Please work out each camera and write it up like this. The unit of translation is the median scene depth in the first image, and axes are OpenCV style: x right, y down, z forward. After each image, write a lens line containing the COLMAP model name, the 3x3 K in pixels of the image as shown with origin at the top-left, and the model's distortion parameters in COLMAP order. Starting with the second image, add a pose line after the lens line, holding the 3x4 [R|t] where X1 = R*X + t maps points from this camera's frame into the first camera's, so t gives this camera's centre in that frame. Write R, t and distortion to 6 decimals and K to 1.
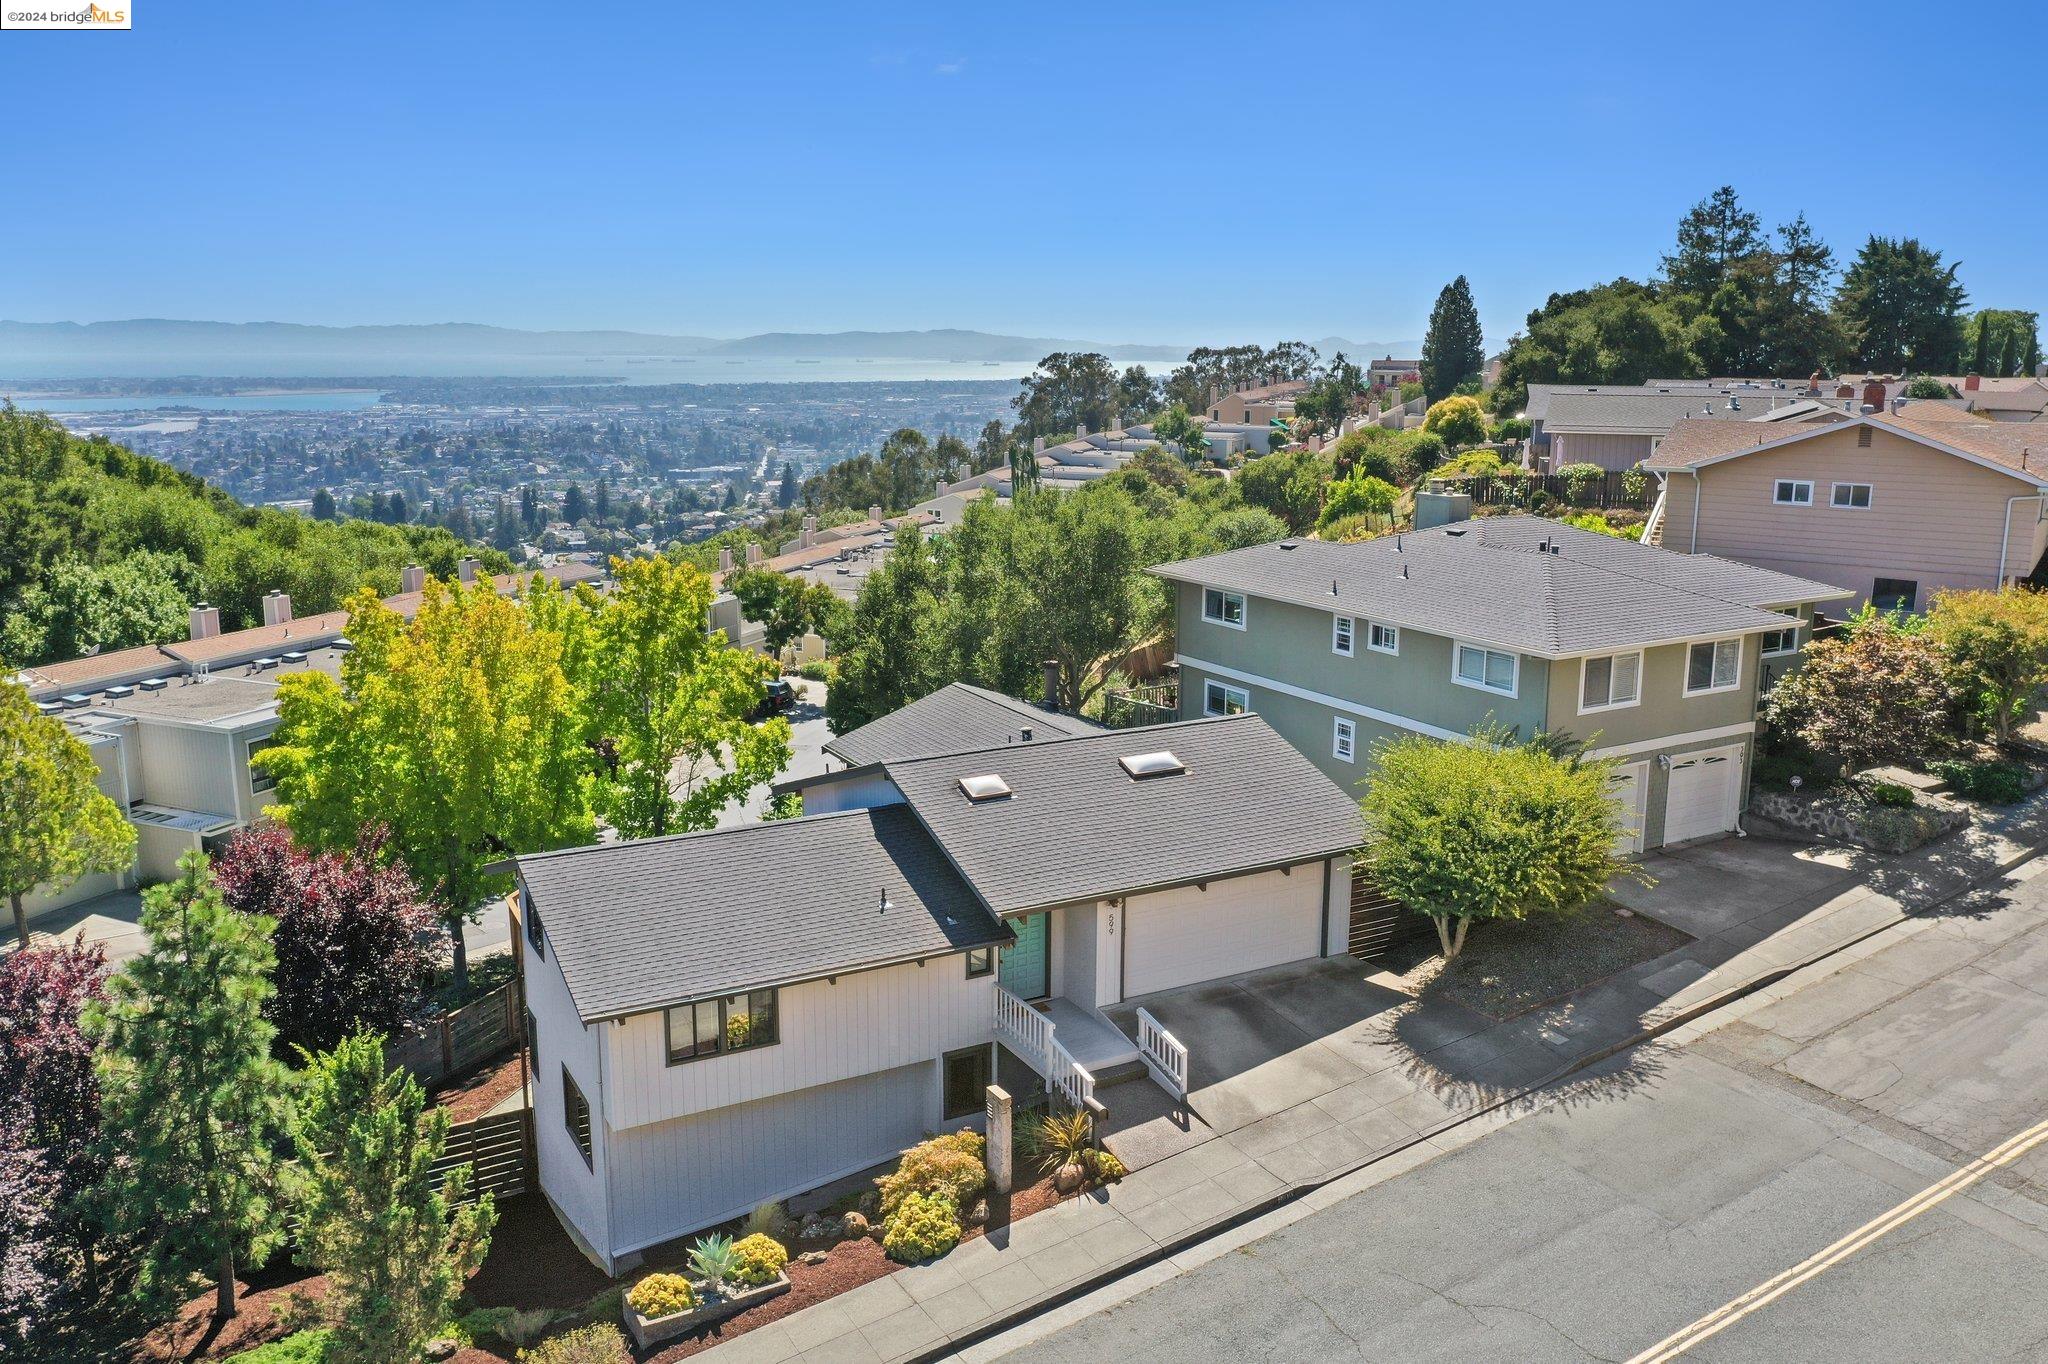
lens RADIAL K [[1637.0, 0, 1035.8], [0, 1637.0, 672.4], [0, 0, 1]] dist [-0.010602, 0.006970]
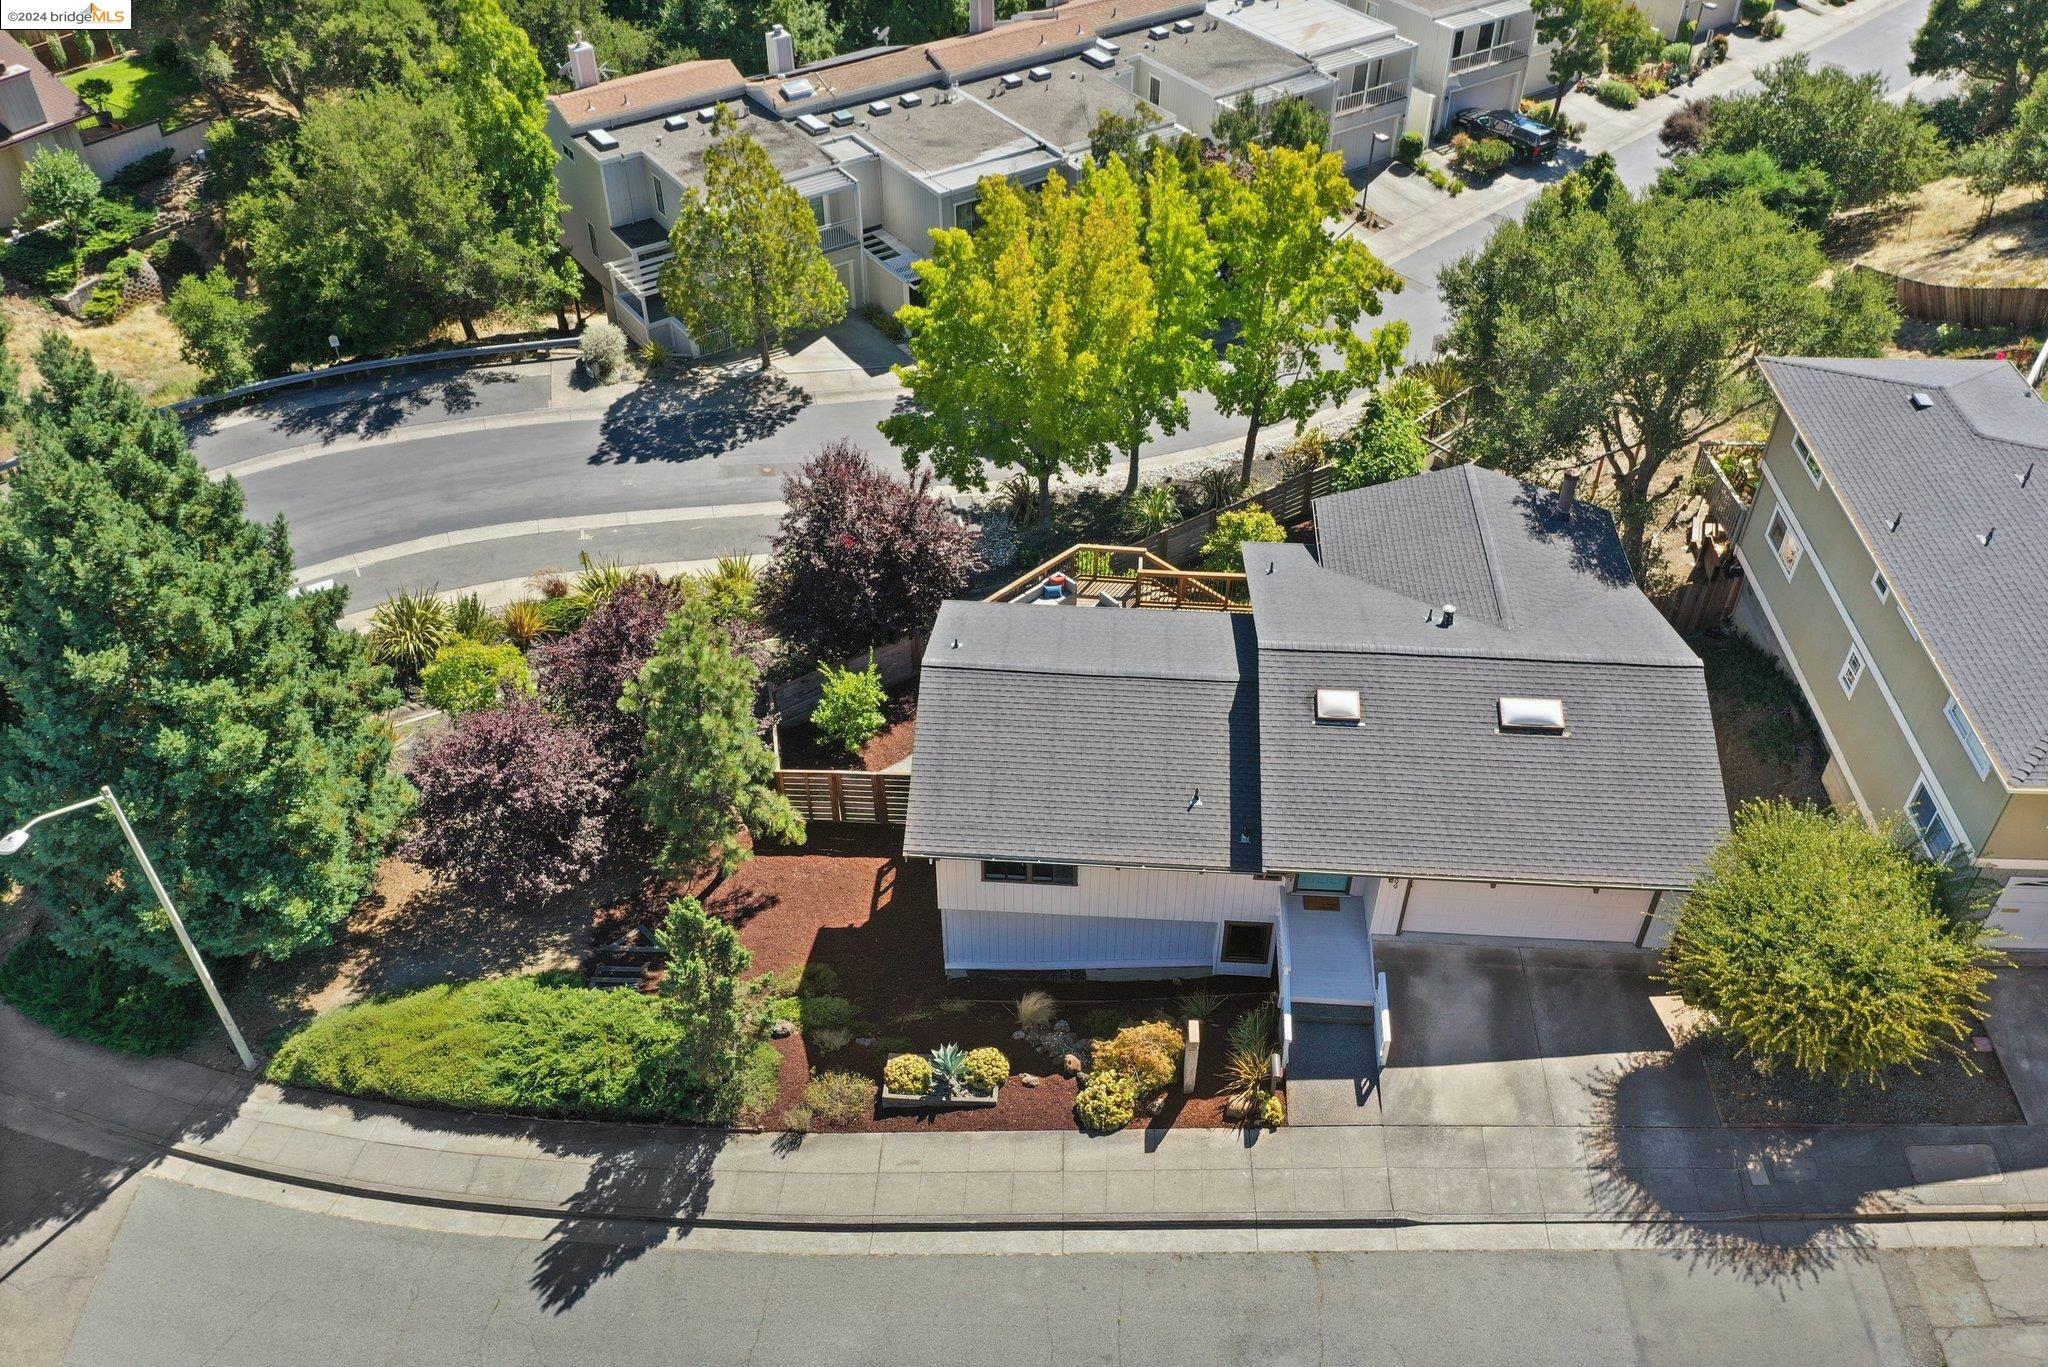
lens RADIAL K [[1656.5, 0, 1034.9], [0, 1656.5, 672.6], [0, 0, 1]] dist [-0.008254, -0.000934]
pose [[0.842213, 0.350701, -0.409495, 0.085349], [-0.108241, 0.854049, 0.508806, -0.171238], [0.528167, -0.384199, 0.757252, 0.040396]]
